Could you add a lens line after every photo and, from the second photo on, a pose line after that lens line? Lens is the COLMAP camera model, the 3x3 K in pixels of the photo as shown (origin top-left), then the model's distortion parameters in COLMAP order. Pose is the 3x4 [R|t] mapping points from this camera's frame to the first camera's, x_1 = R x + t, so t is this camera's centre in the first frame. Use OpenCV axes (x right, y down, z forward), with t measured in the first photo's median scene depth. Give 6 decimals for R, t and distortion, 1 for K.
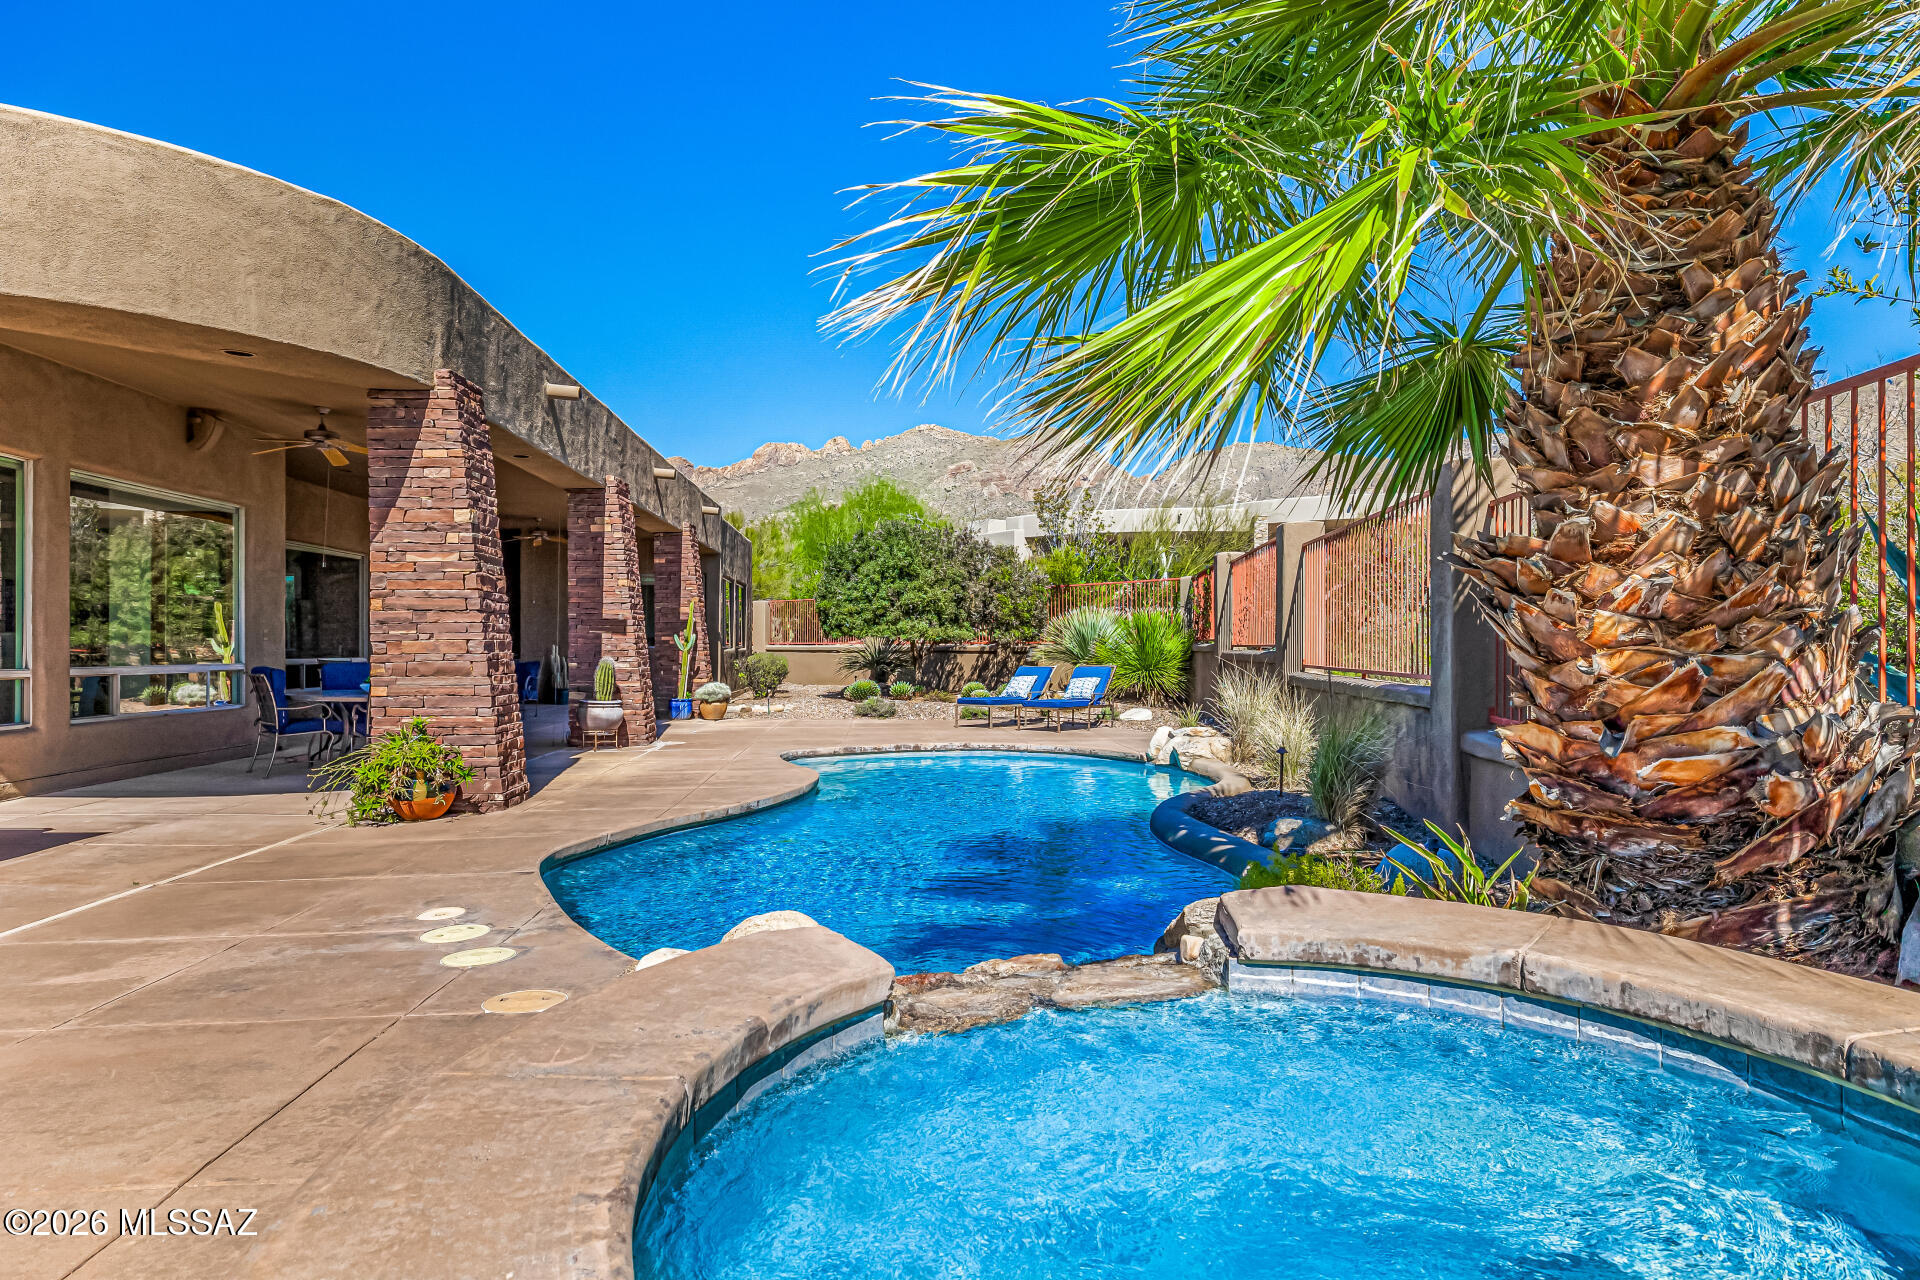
lens RADIAL K [[1072.8, 0, 961.3], [0, 1072.8, 644.5], [0, 0, 1]] dist [0.000045, -0.000095]
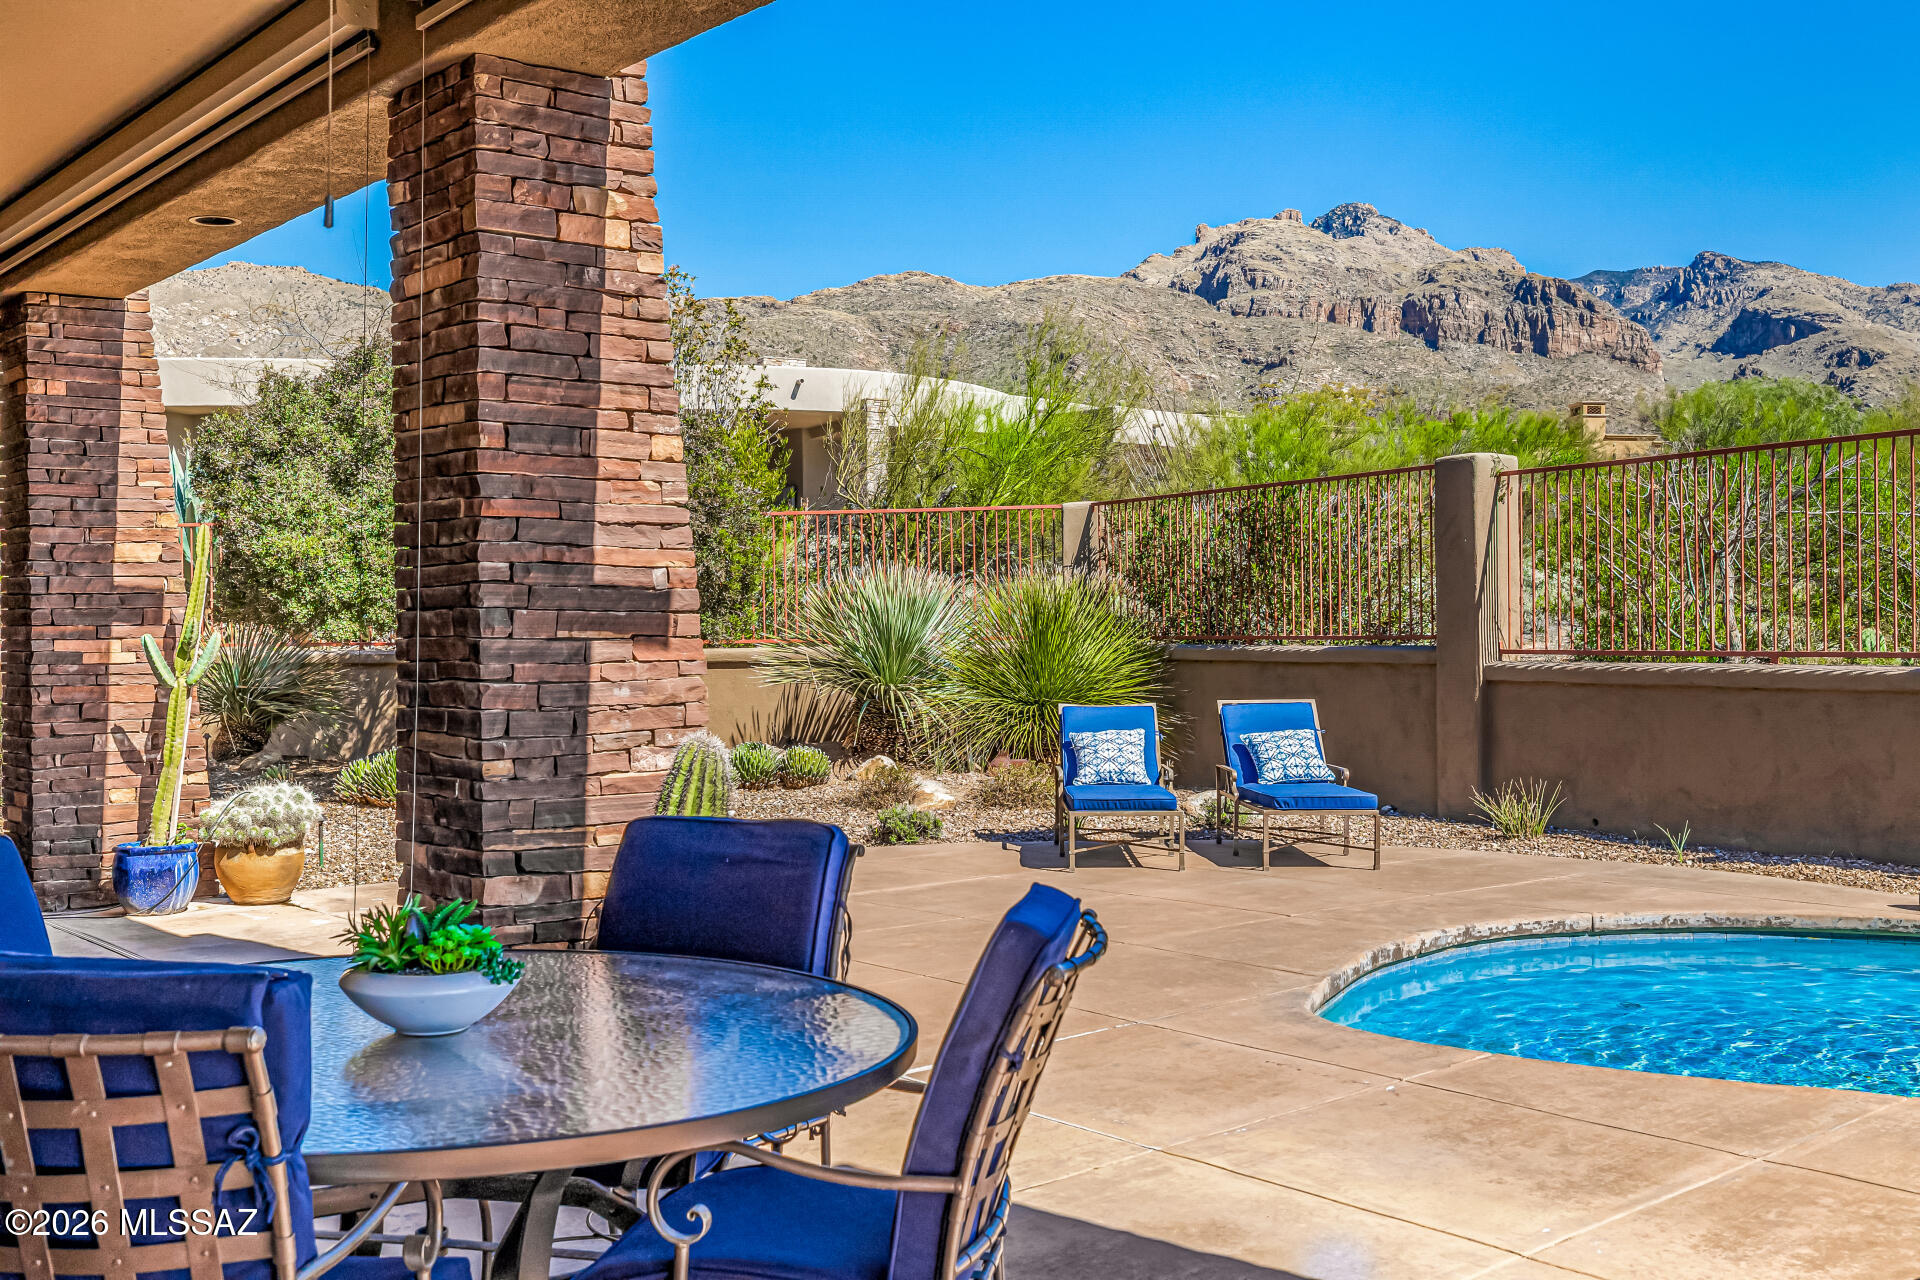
lens RADIAL K [[1864.3, 0, 949.3], [0, 1864.3, 629.3], [0, 0, 1]] dist [0.019343, -0.004254]
pose [[0.811609, -0.005460, 0.584175, -0.528395], [0.005924, 0.999982, 0.001116, -0.013136], [-0.584171, 0.002555, 0.811627, 0.587690]]
